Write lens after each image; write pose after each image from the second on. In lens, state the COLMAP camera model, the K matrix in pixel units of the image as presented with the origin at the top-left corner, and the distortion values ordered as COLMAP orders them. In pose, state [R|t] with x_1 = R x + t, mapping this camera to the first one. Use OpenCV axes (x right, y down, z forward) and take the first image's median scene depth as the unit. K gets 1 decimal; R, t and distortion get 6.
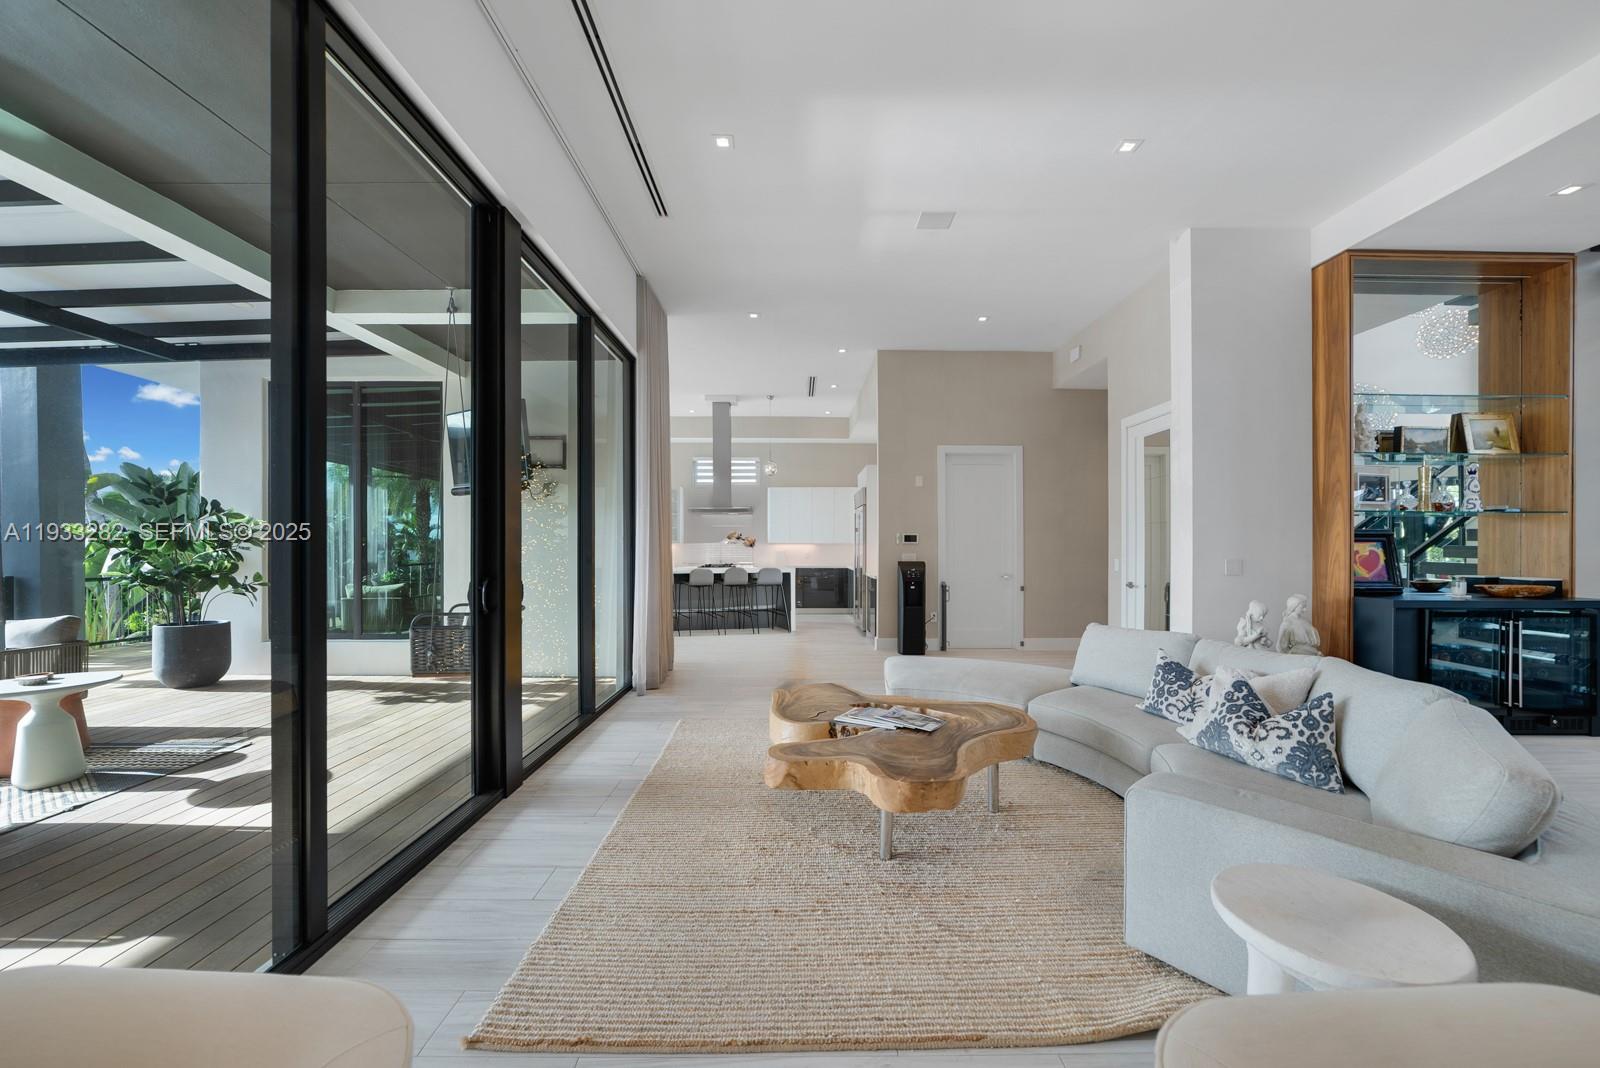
lens RADIAL K [[631.1, 0, 794.6], [0, 631.1, 545.0], [0, 0, 1]] dist [-0.012593, 0.000640]
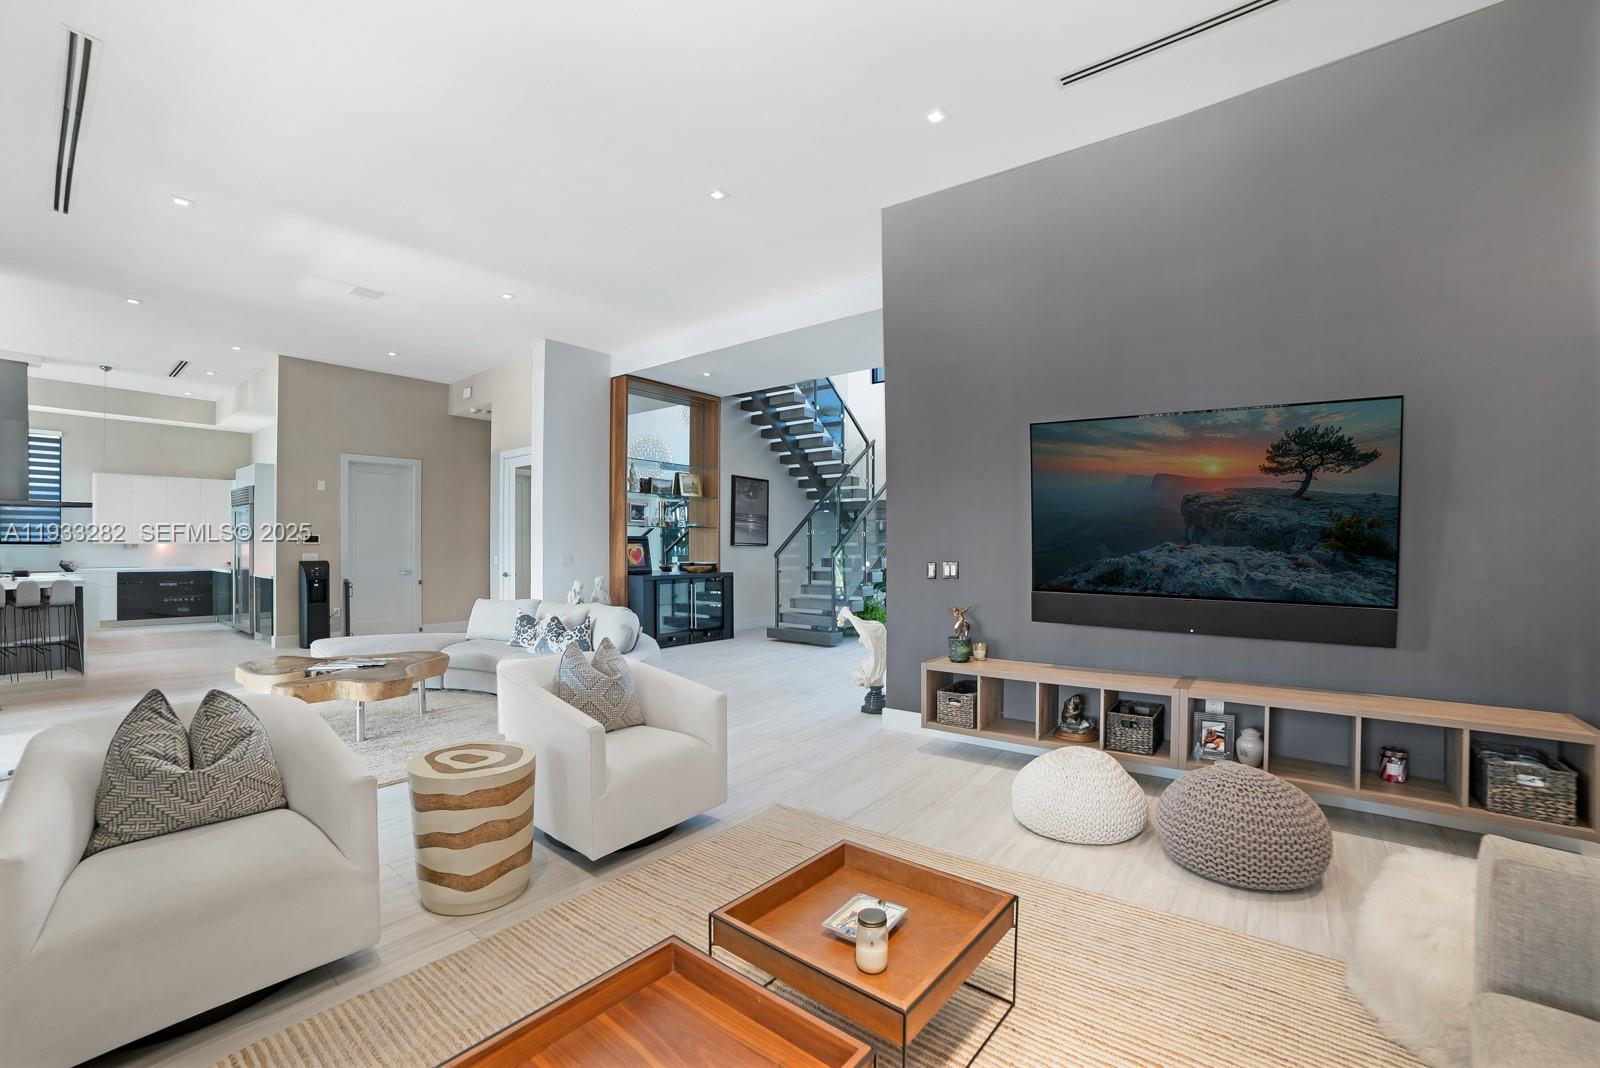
lens RADIAL K [[666.1, 0, 752.1], [0, 666.1, 521.7], [0, 0, 1]] dist [-0.012580, 0.000555]
pose [[0.668894, 0.022031, 0.743031, -0.311093], [-0.001057, 0.999588, -0.028687, -0.016597], [-0.743357, 0.018403, 0.668641, -0.619756]]
